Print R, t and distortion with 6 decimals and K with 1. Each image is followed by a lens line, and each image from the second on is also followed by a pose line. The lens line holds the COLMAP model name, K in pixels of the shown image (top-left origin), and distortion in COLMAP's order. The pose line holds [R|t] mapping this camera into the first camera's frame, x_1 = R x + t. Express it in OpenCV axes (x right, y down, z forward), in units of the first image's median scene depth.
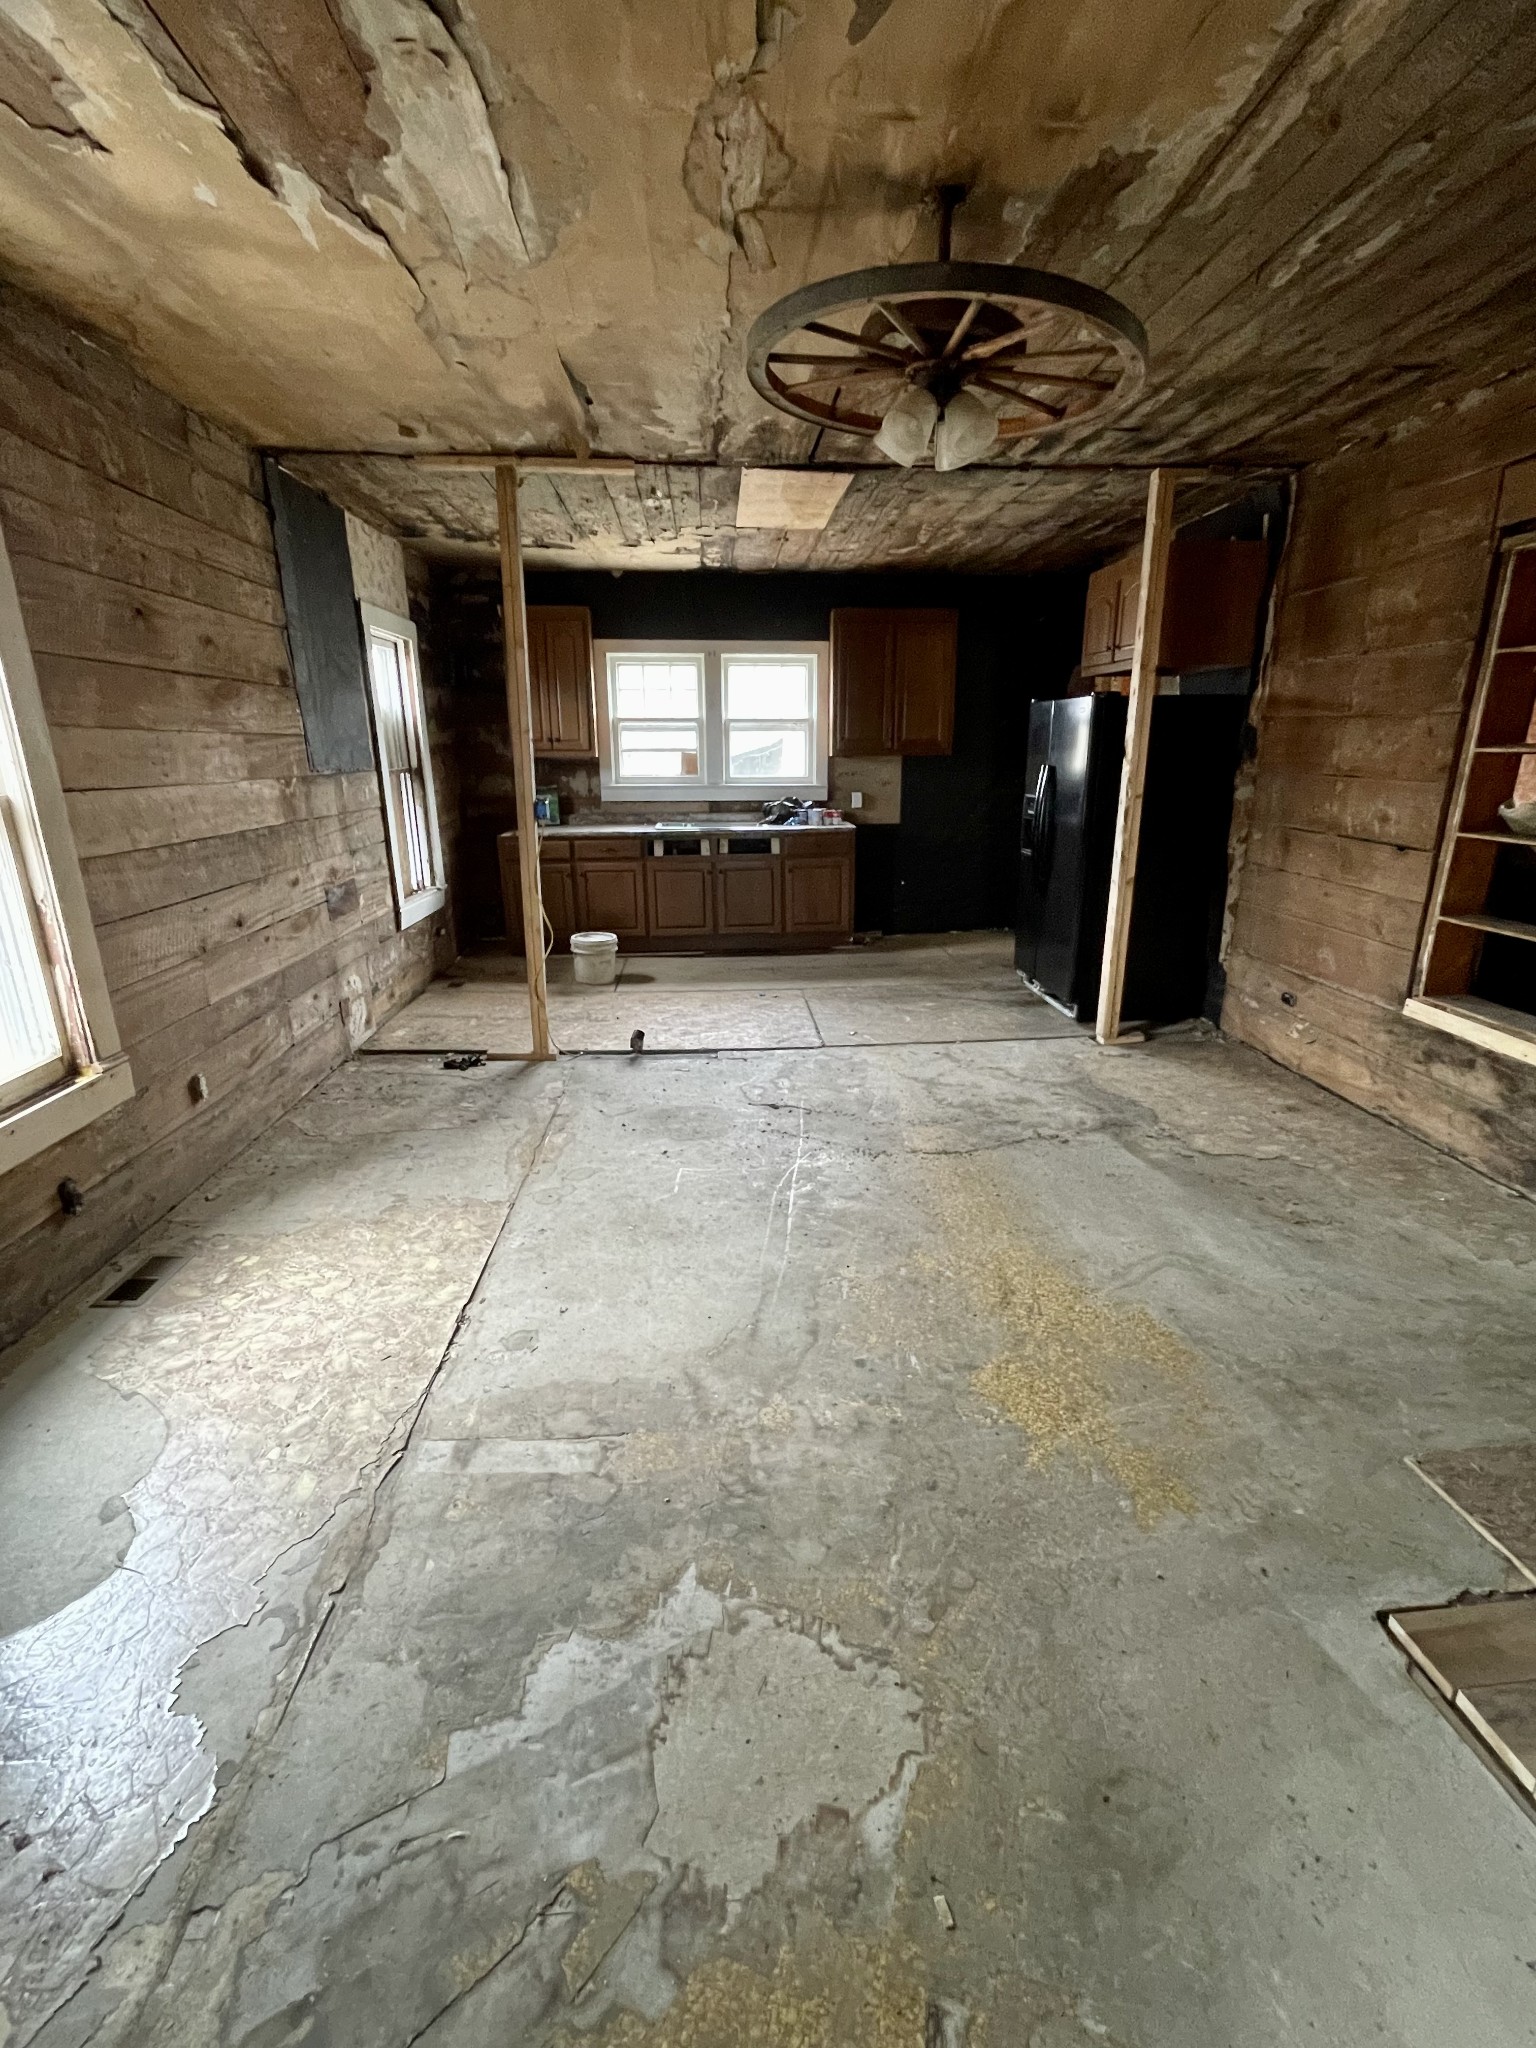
lens RADIAL K [[922.6, 0, 770.7], [0, 922.6, 1024.8], [0, 0, 1]] dist [-0.000843, -0.000369]
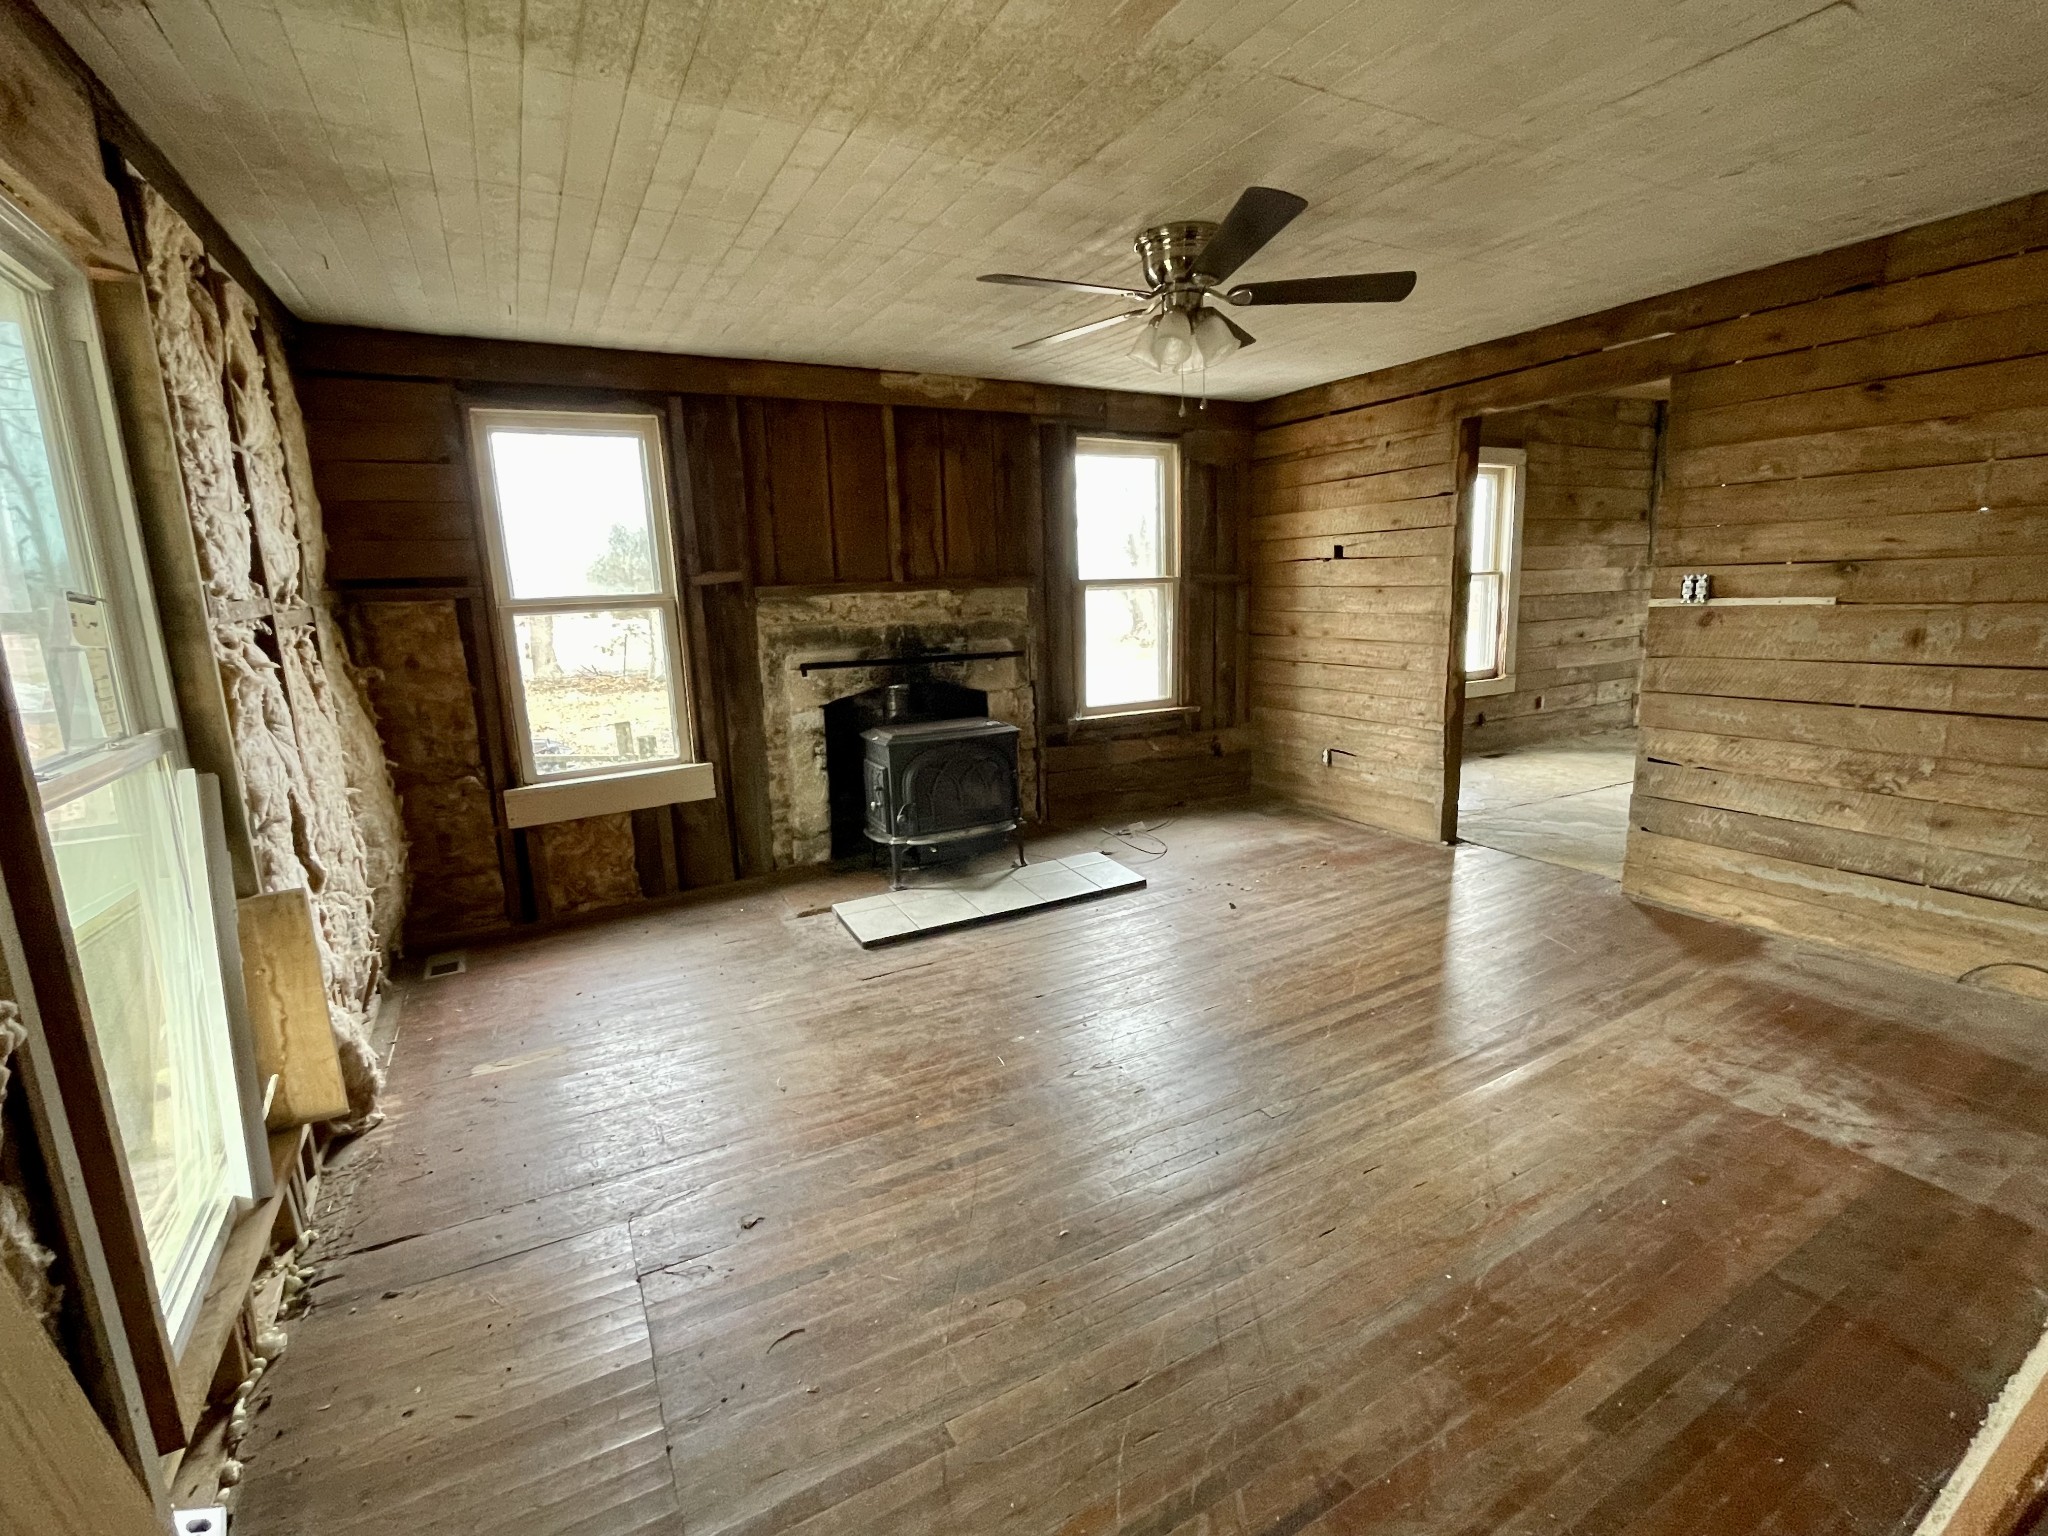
lens RADIAL K [[922.6, 0, 1028.5], [0, 922.6, 765.1], [0, 0, 1]] dist [-0.000843, -0.000369]
pose [[0.427788, 0.162876, -0.889083, 0.661624], [-0.231225, 0.970621, 0.066559, 0.272233], [0.873804, 0.177105, 0.452881, -0.822200]]
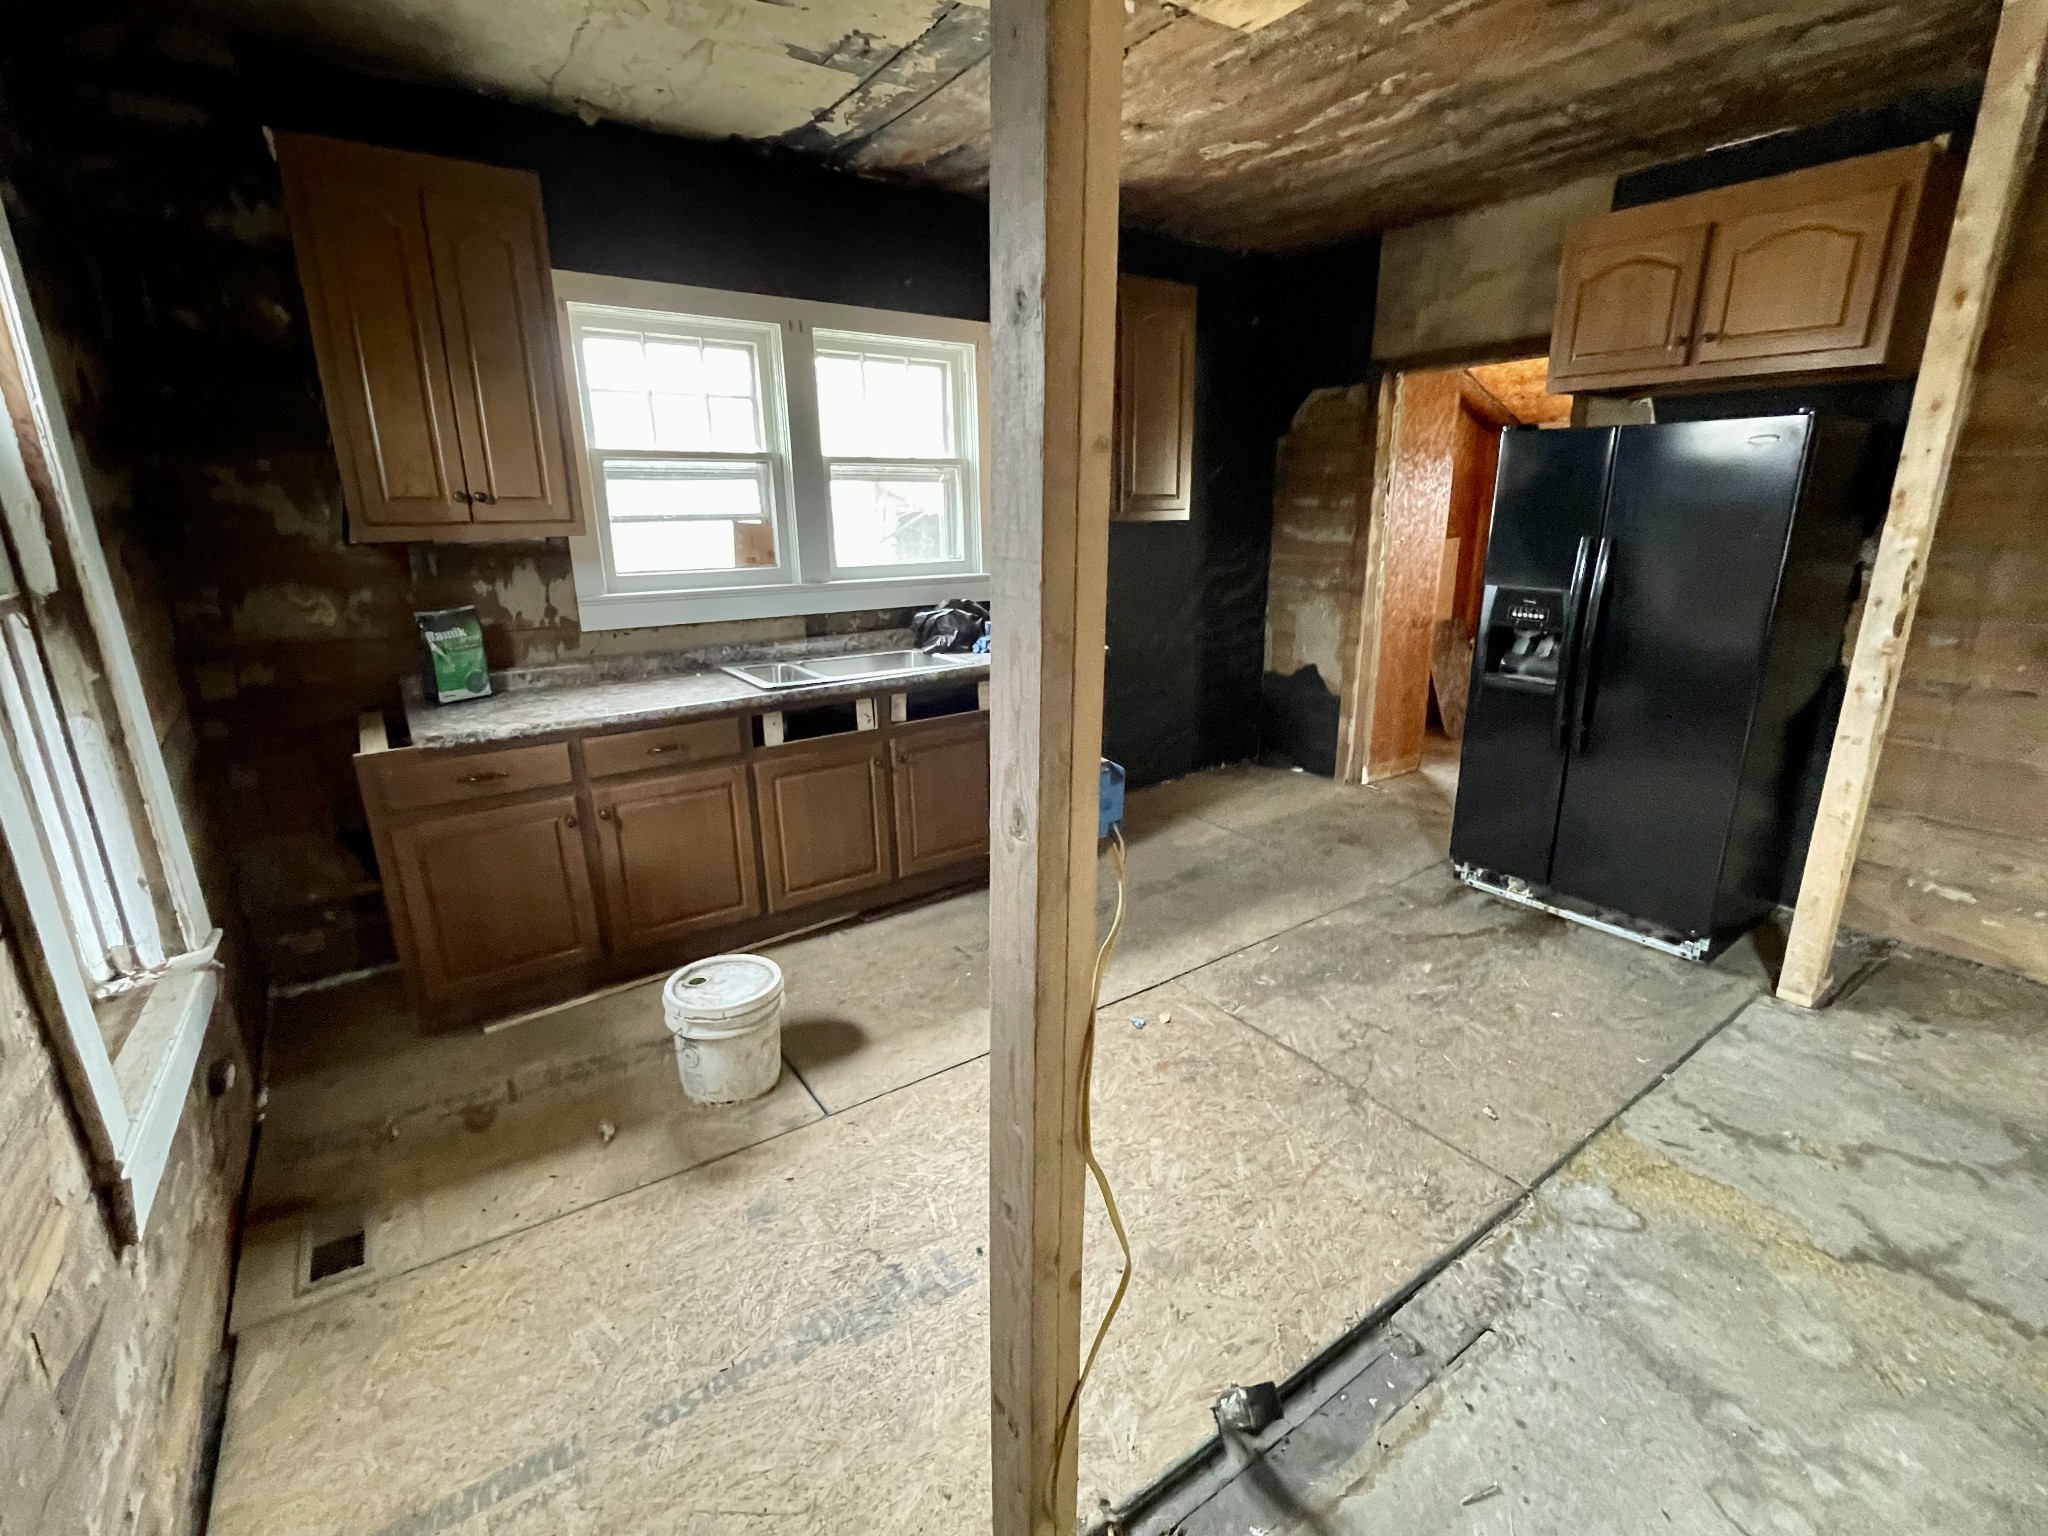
lens RADIAL K [[922.6, 0, 1031.2], [0, 922.6, 759.8], [0, 0, 1]] dist [-0.000843, -0.000369]
pose [[0.852373, -0.146786, 0.501910, -0.383621], [0.157487, 0.987292, 0.021284, -0.258260], [-0.498656, 0.060902, 0.864658, 0.834711]]
